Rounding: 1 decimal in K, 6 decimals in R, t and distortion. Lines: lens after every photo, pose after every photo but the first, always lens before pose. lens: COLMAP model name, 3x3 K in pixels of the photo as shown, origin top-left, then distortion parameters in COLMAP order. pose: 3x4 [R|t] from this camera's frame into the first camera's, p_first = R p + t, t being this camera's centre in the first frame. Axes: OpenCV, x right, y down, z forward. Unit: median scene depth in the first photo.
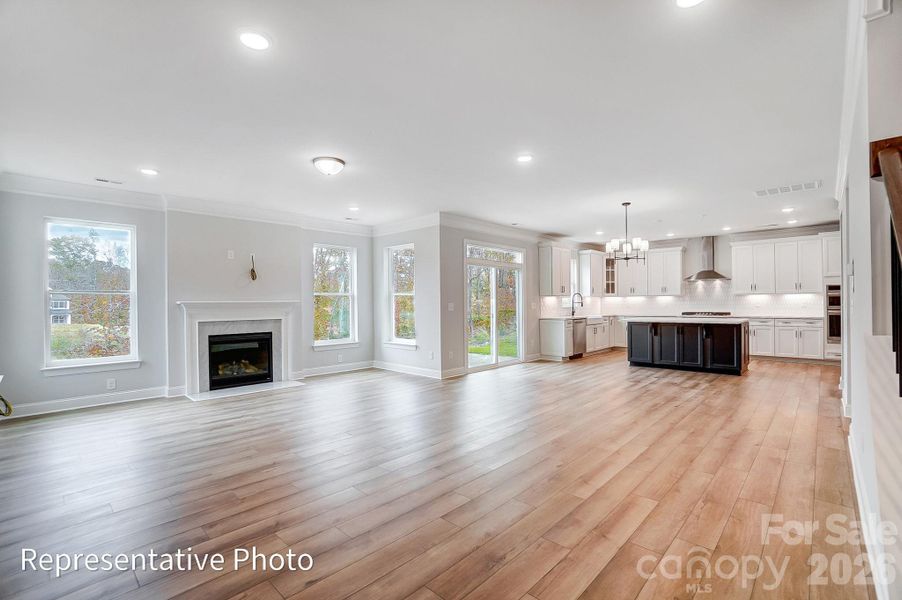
lens RADIAL K [[404.6, 0, 446.3], [0, 404.6, 301.1], [0, 0, 1]] dist [-0.016553, 0.006788]
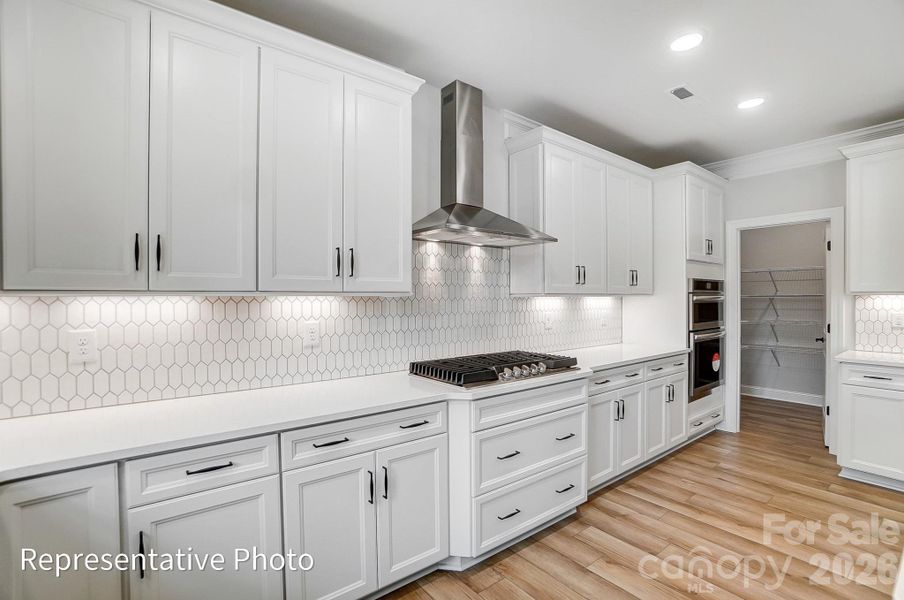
lens RADIAL K [[405.5, 0, 469.3], [0, 405.5, 305.3], [0, 0, 1]] dist [-0.016553, 0.006788]
pose [[0.143835, -0.010463, 0.989546, 0.529265], [0.000071, 0.999944, 0.010562, -0.015419], [-0.989602, -0.001449, 0.143828, 1.378626]]
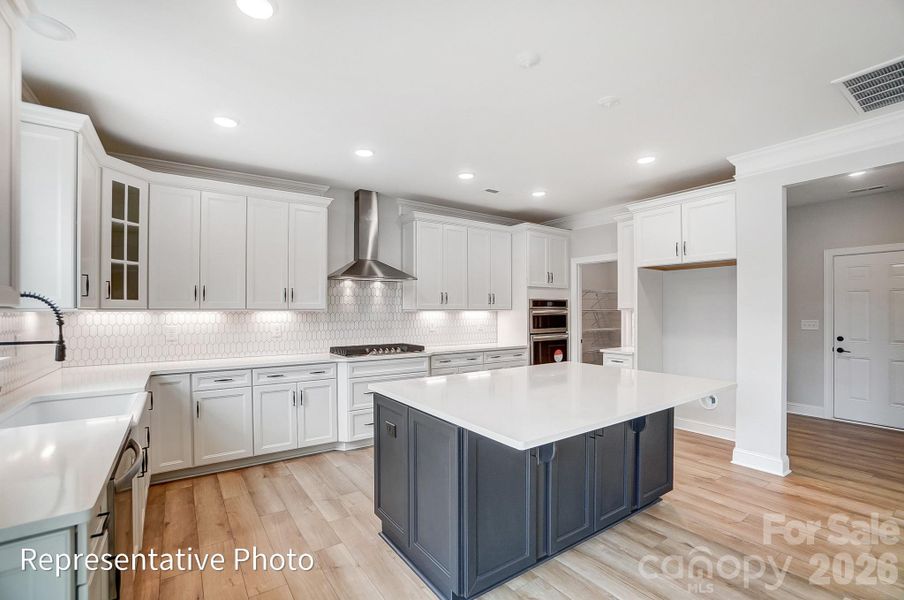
lens RADIAL K [[405.5, 0, 451.0], [0, 405.5, 308.9], [0, 0, 1]] dist [-0.016553, 0.006788]
pose [[0.217560, 0.014699, 0.975936, 0.268626], [0.000036, 0.999886, -0.015068, -0.013134], [-0.976047, 0.003314, 0.217535, 1.140222]]
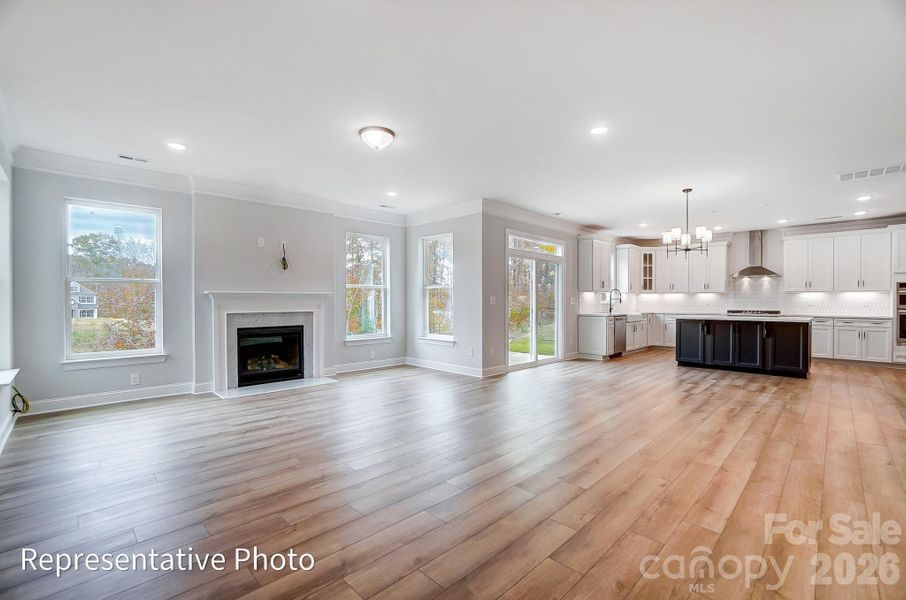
lens RADIAL K [[397.7, 0, 450.9], [0, 397.7, 303.3], [0, 0, 1]] dist [-0.016031, 0.003875]
pose [[0.999727, 0.009738, -0.021247, -0.066266], [-0.009536, 0.999909, 0.009578, 0.012209], [0.021339, -0.009373, 0.999728, 0.080100]]
